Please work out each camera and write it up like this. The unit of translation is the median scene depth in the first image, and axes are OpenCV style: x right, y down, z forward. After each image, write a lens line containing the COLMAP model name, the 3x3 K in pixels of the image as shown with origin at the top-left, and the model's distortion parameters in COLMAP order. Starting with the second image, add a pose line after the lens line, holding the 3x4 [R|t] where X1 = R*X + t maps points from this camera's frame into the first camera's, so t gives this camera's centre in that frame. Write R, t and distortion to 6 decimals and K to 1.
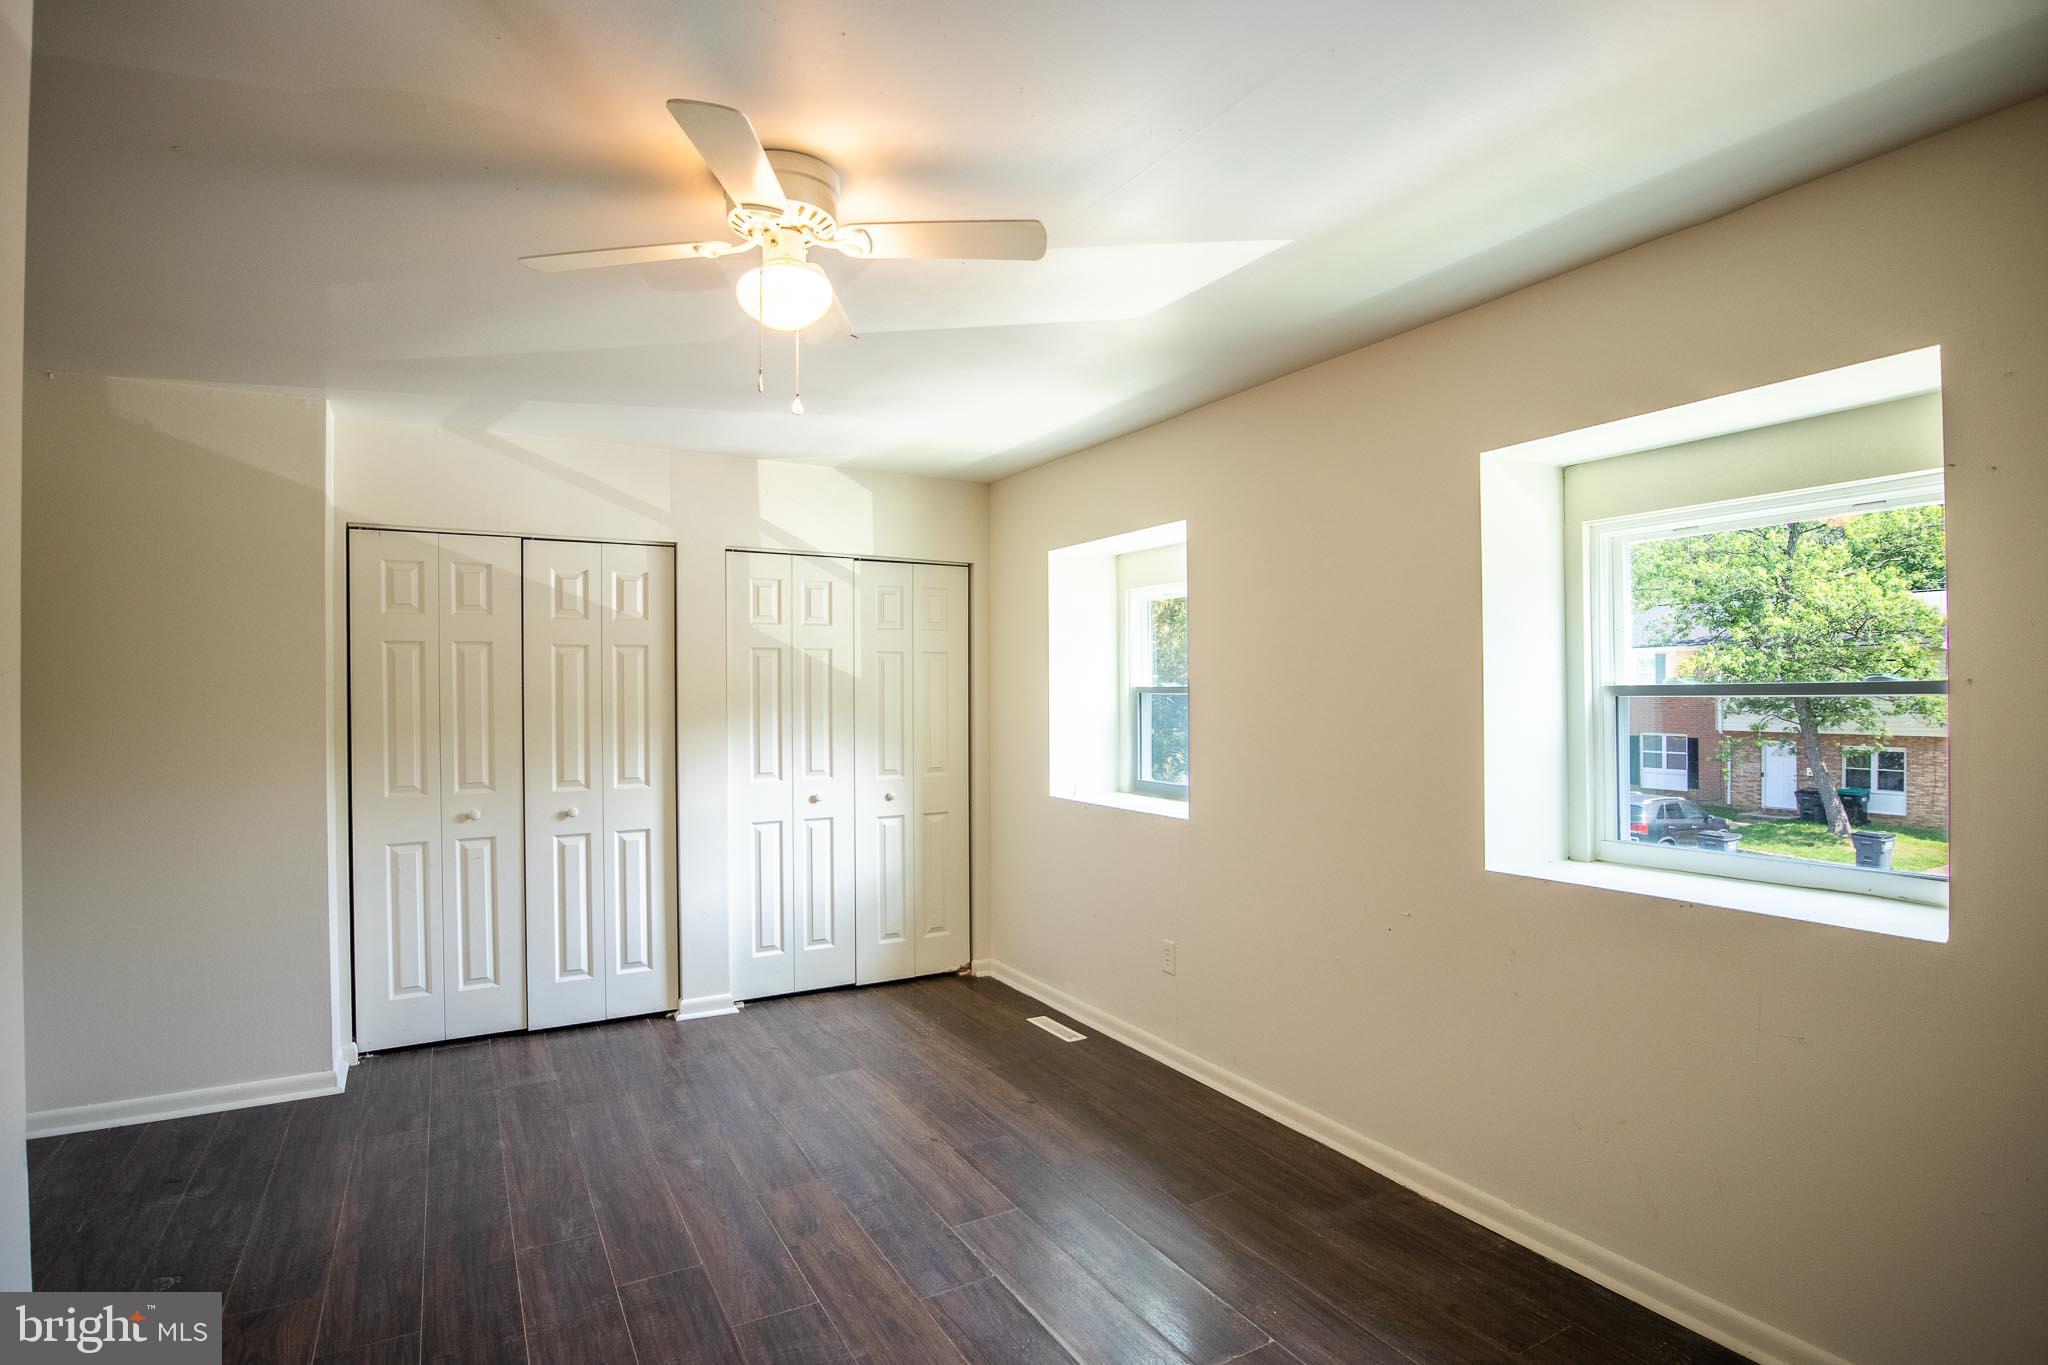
lens RADIAL K [[1034.7, 0, 1024.0], [0, 1034.7, 682.5], [0, 0, 1]] dist [-0.048758, 0.018126]
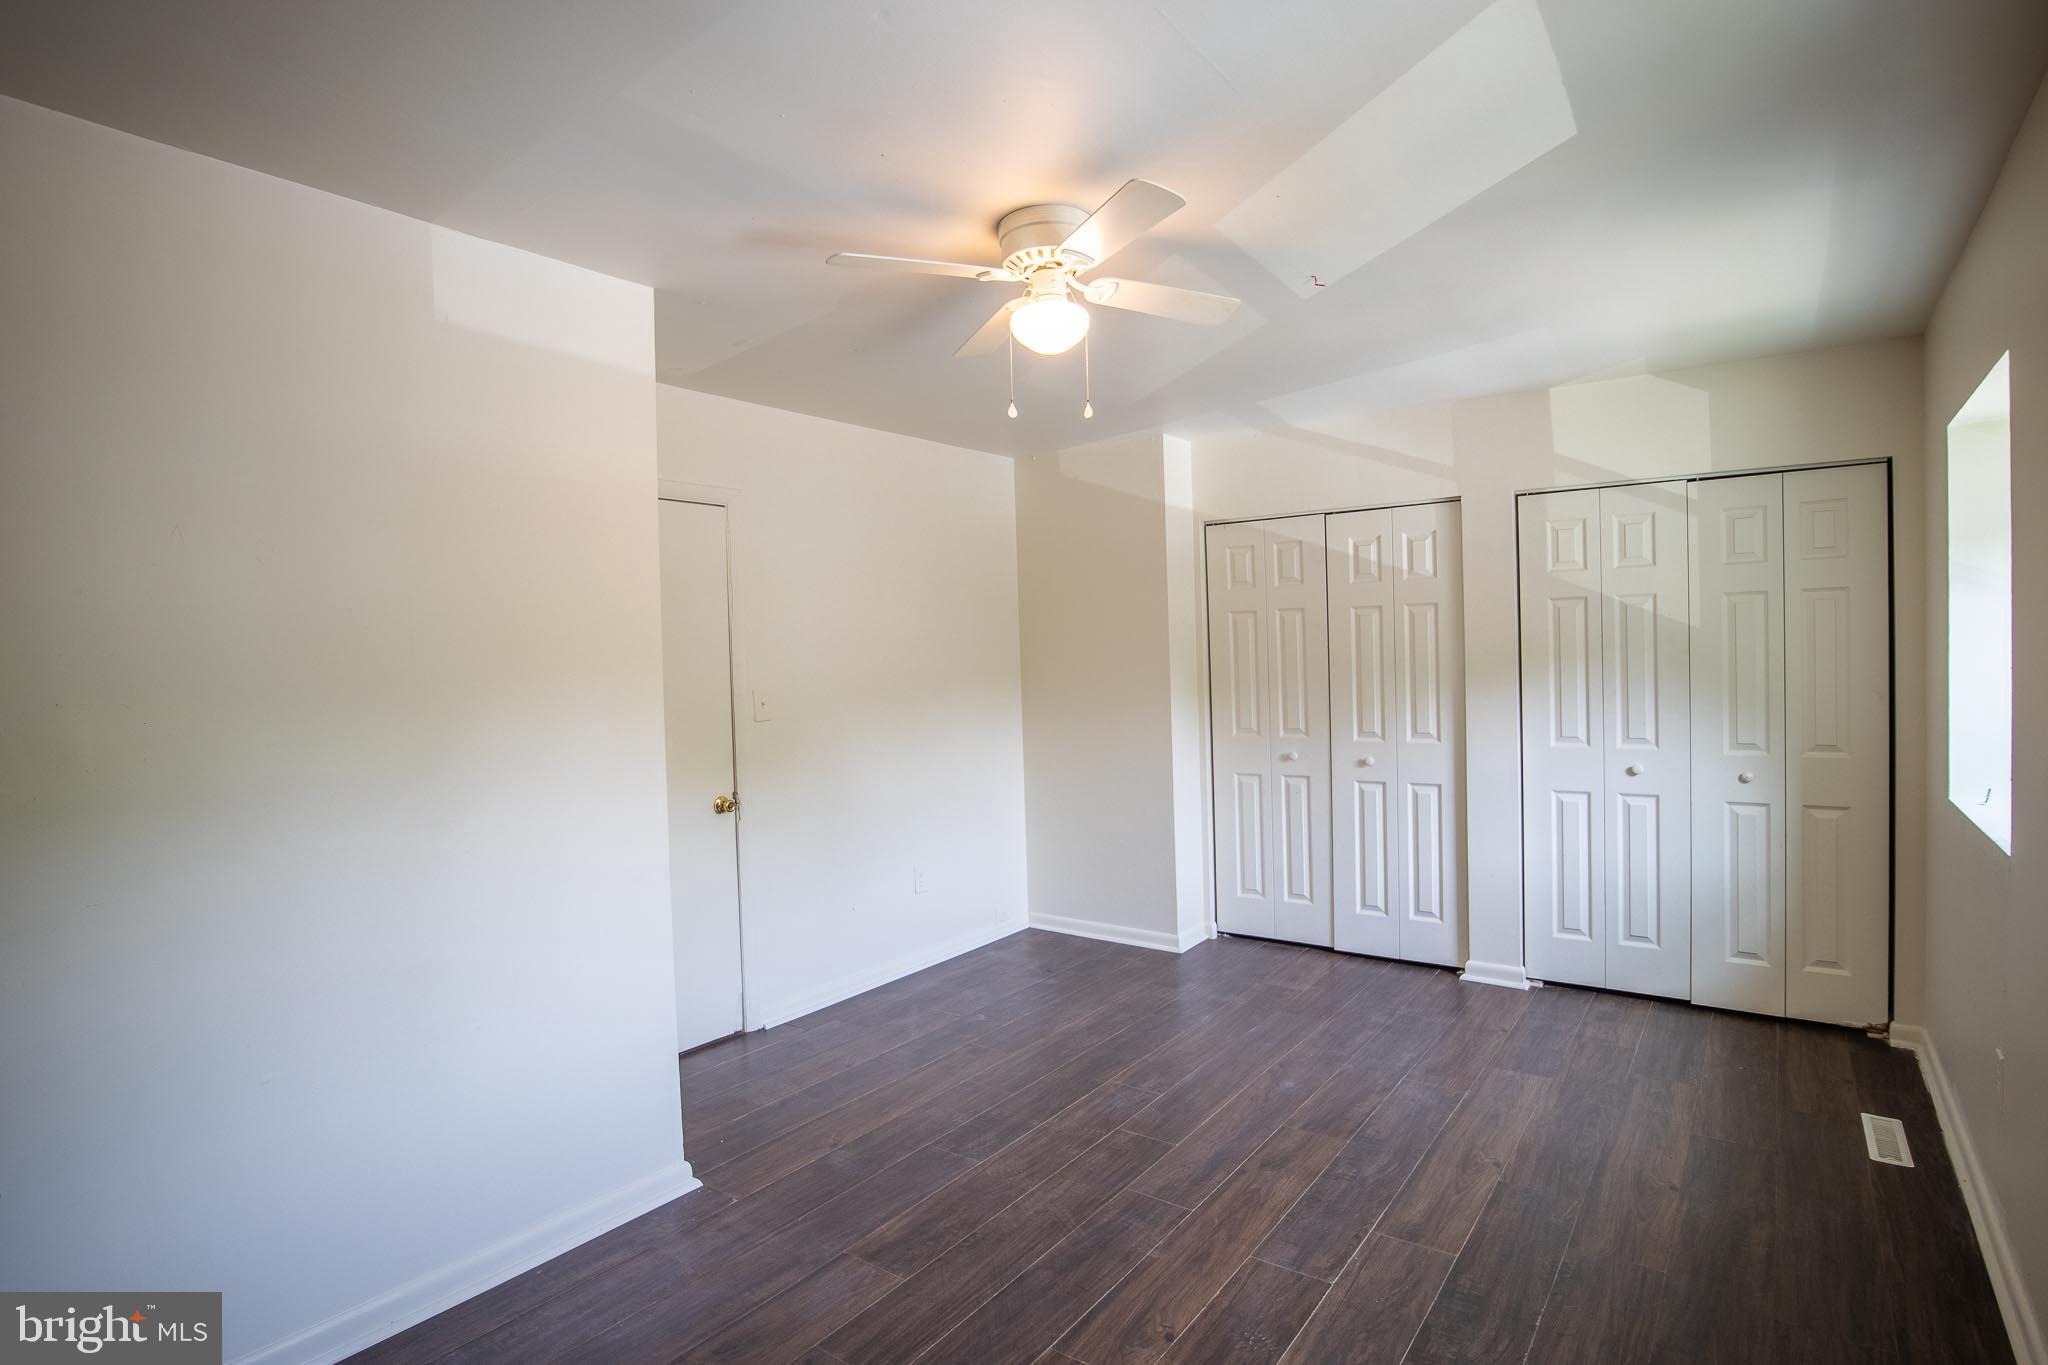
lens RADIAL K [[1034.7, 0, 1024.0], [0, 1034.7, 682.5], [0, 0, 1]] dist [-0.048758, 0.018126]
pose [[0.406981, 0.017773, -0.913264, 0.394238], [0.027726, 0.999110, 0.031799, -0.001190], [0.913016, -0.038263, 0.406126, 0.221621]]
